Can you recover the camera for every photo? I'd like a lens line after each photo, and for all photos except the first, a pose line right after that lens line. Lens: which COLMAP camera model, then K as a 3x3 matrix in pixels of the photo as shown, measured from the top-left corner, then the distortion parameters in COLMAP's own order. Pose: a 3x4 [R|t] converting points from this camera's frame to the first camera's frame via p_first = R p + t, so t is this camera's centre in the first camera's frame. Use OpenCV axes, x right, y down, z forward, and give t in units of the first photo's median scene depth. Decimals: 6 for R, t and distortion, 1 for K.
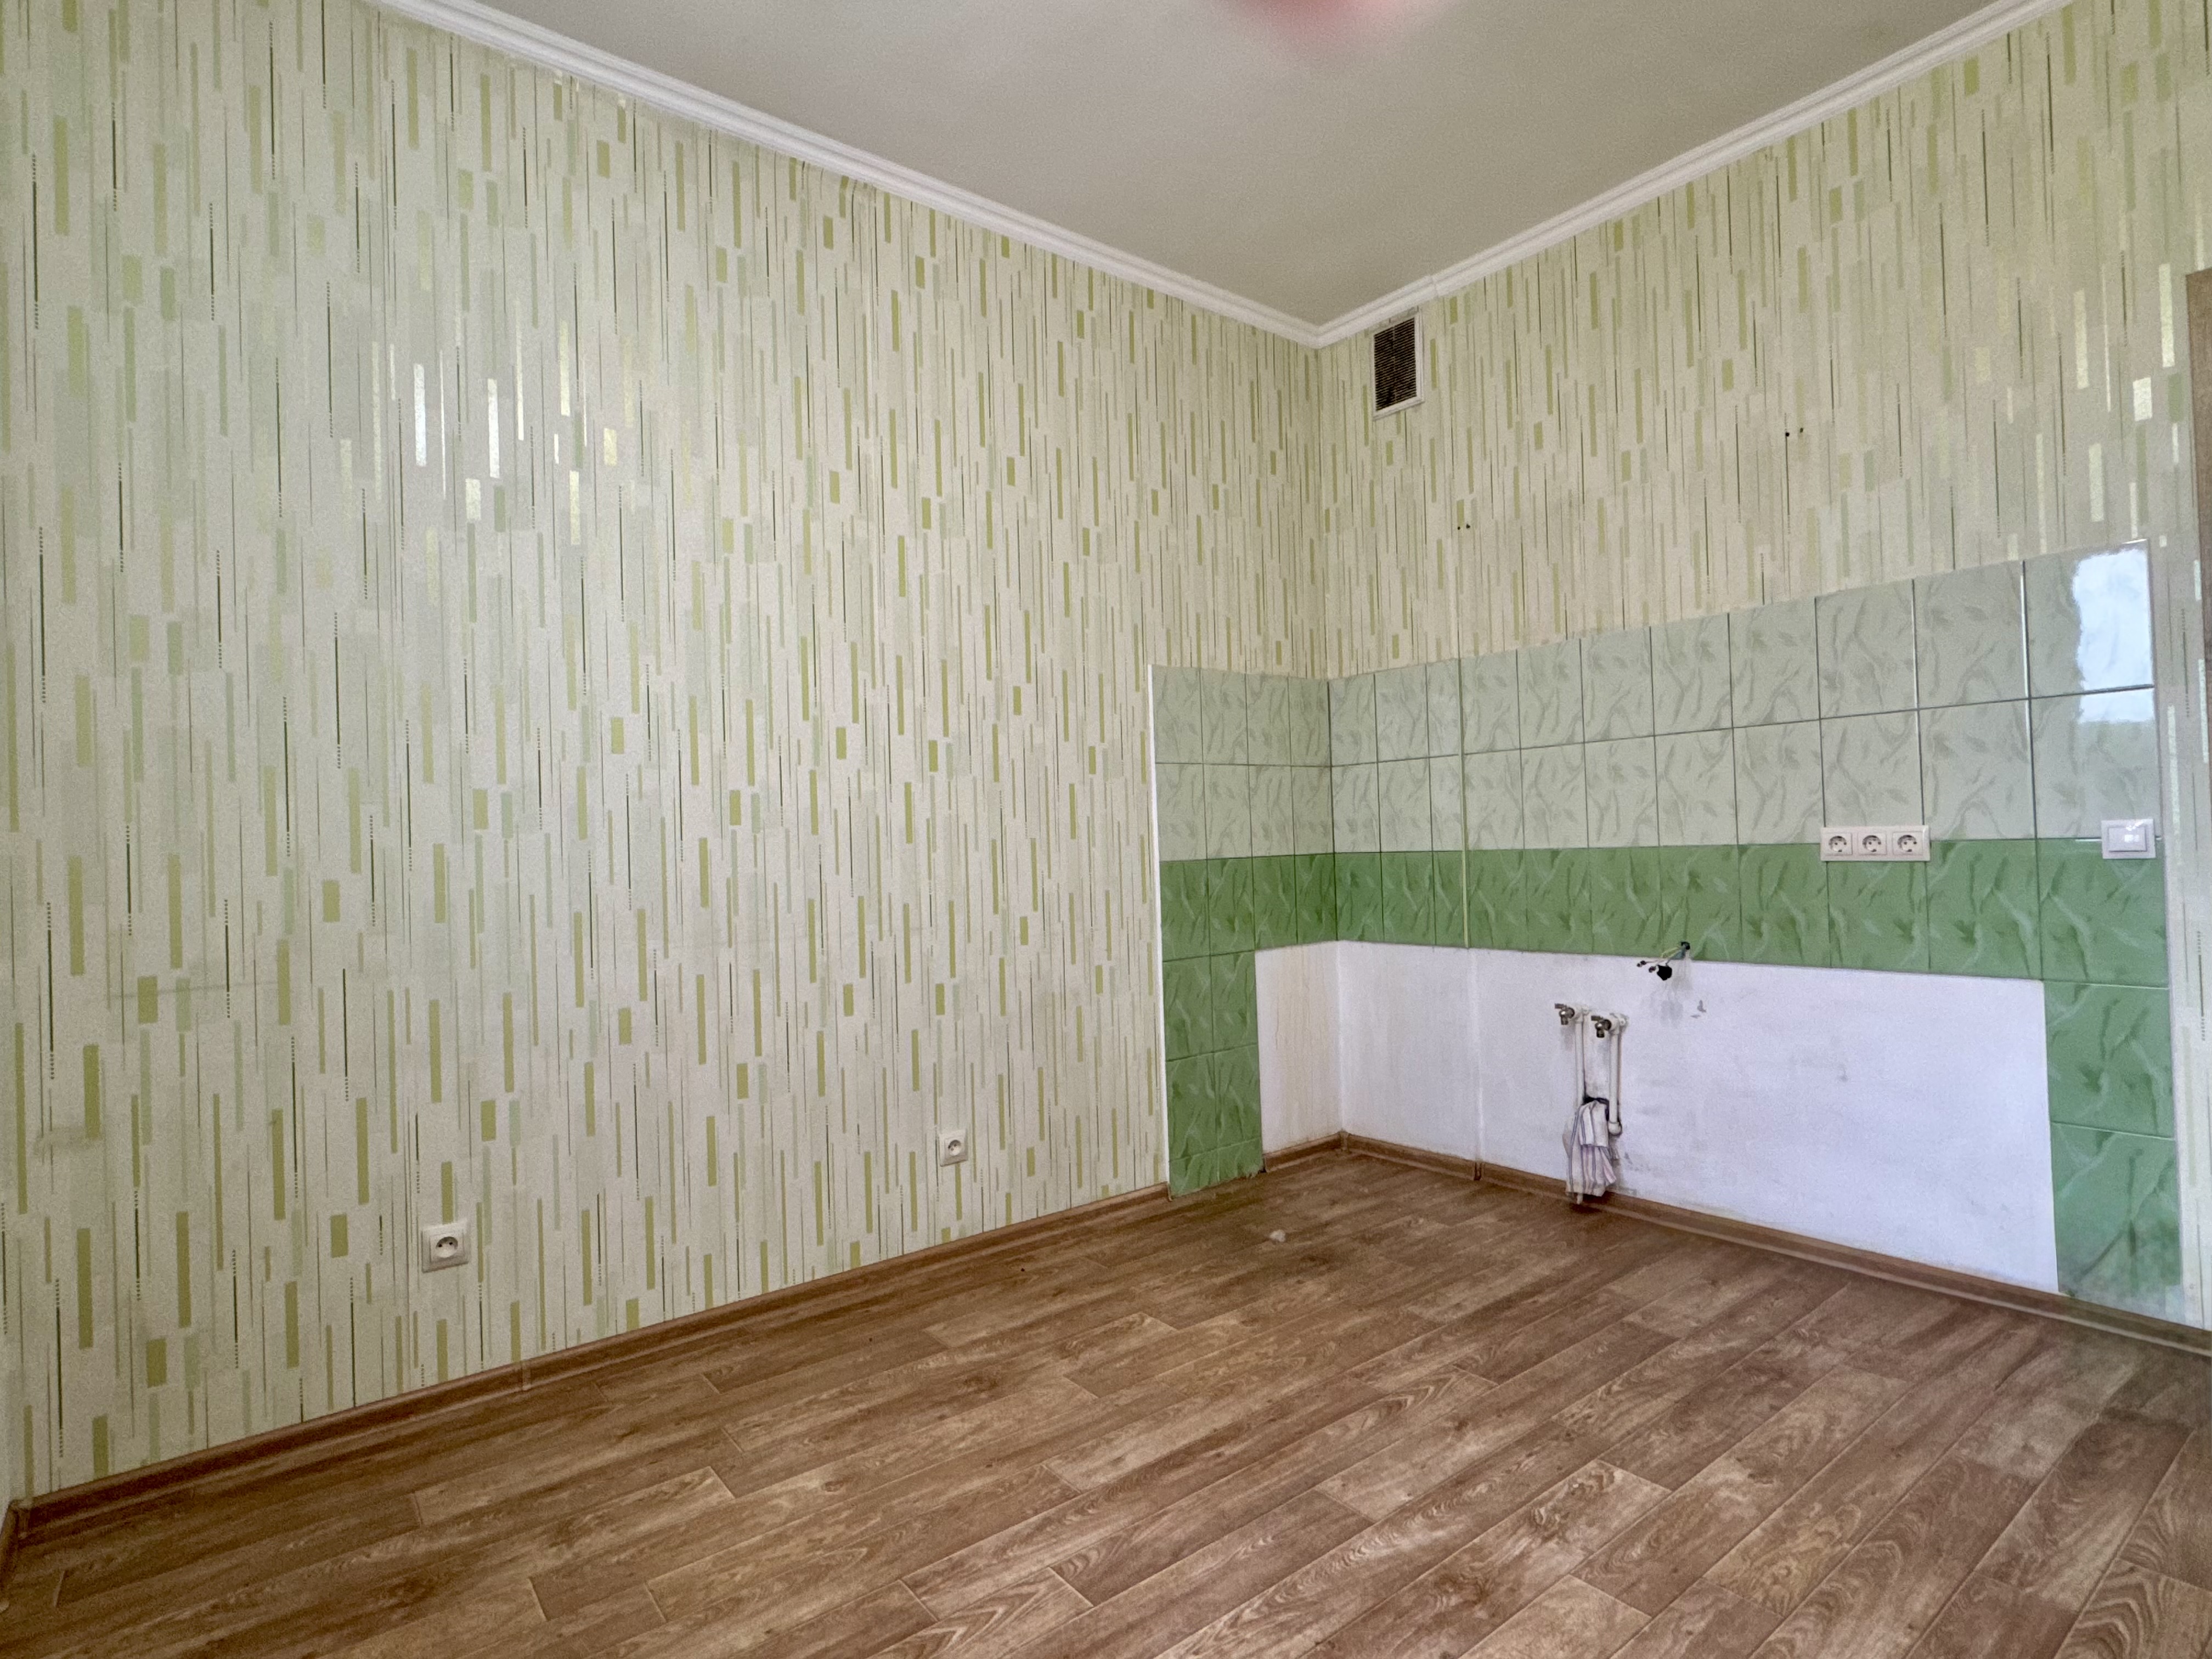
lens RADIAL K [[1128.6, 0, 1101.6], [0, 1128.6, 829.4], [0, 0, 1]] dist [-0.002407, 0.000444]
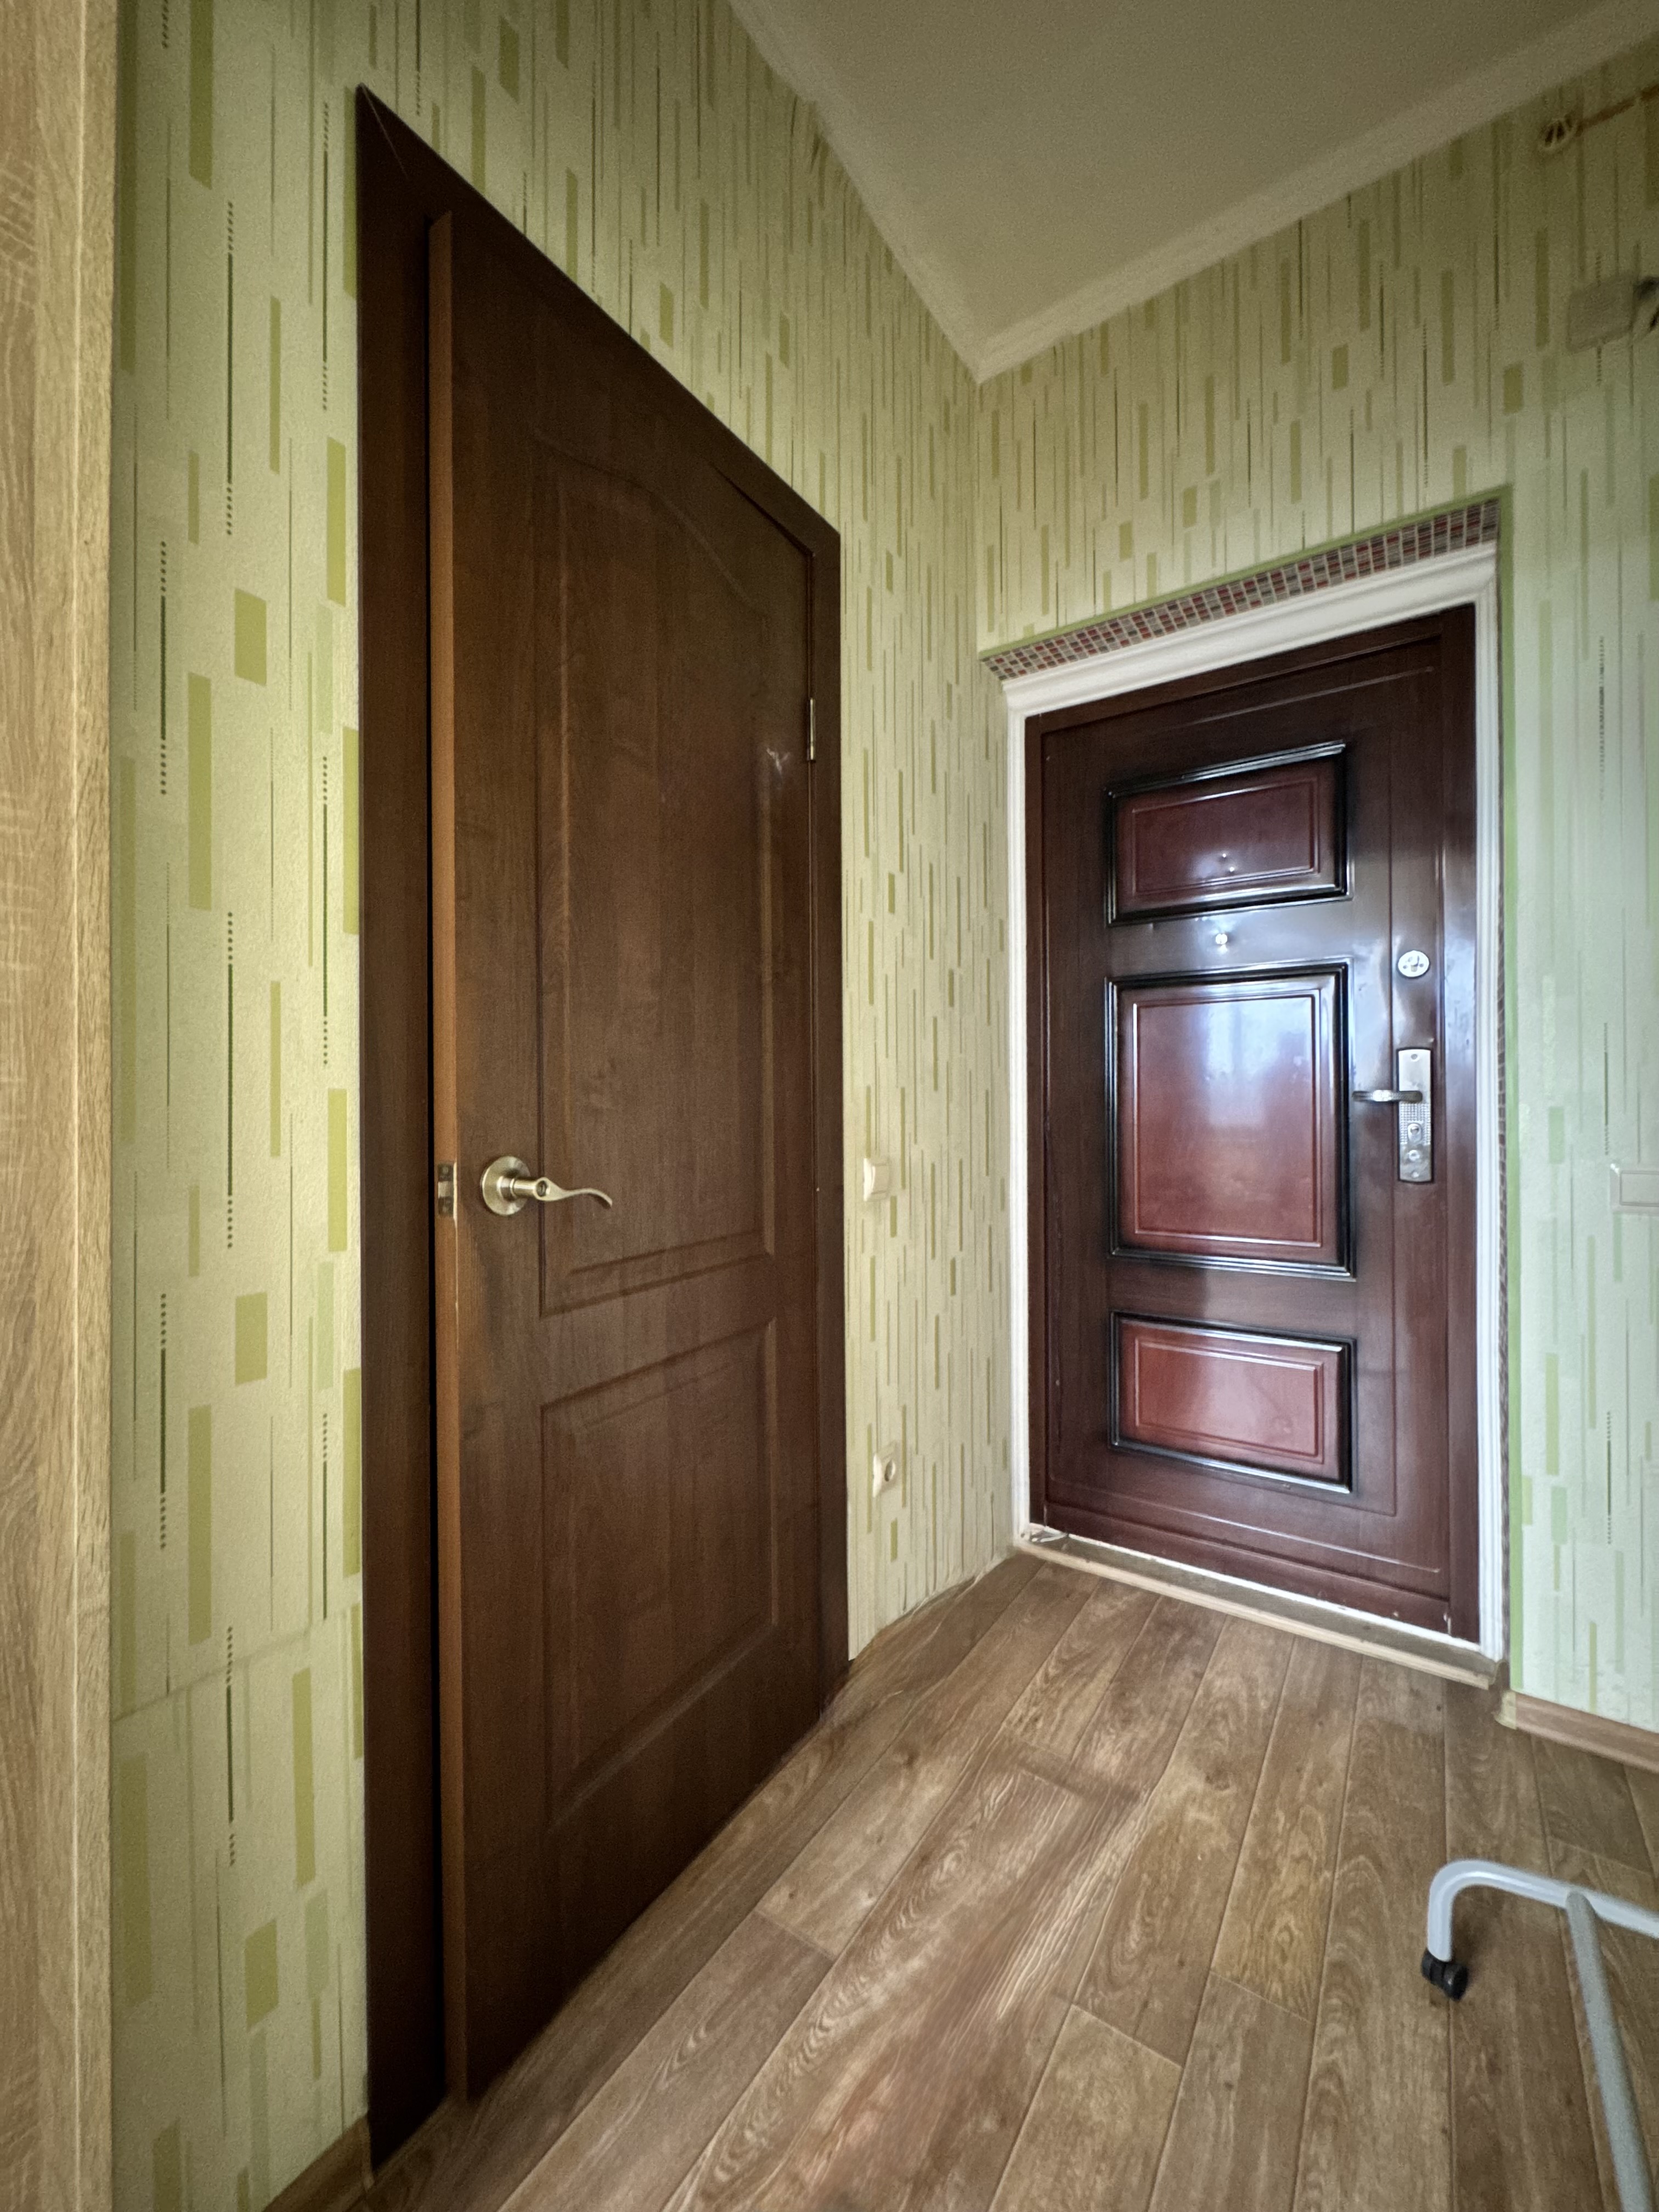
lens RADIAL K [[879.0, 0, 830.4], [0, 879.0, 1105.9], [0, 0, 1]] dist [-0.003352, 0.000820]
pose [[0.949594, 0.029926, 0.312051, 0.020314], [-0.031883, 0.999491, 0.001169, 0.012253], [-0.311857, -0.011059, 0.950065, 0.284559]]
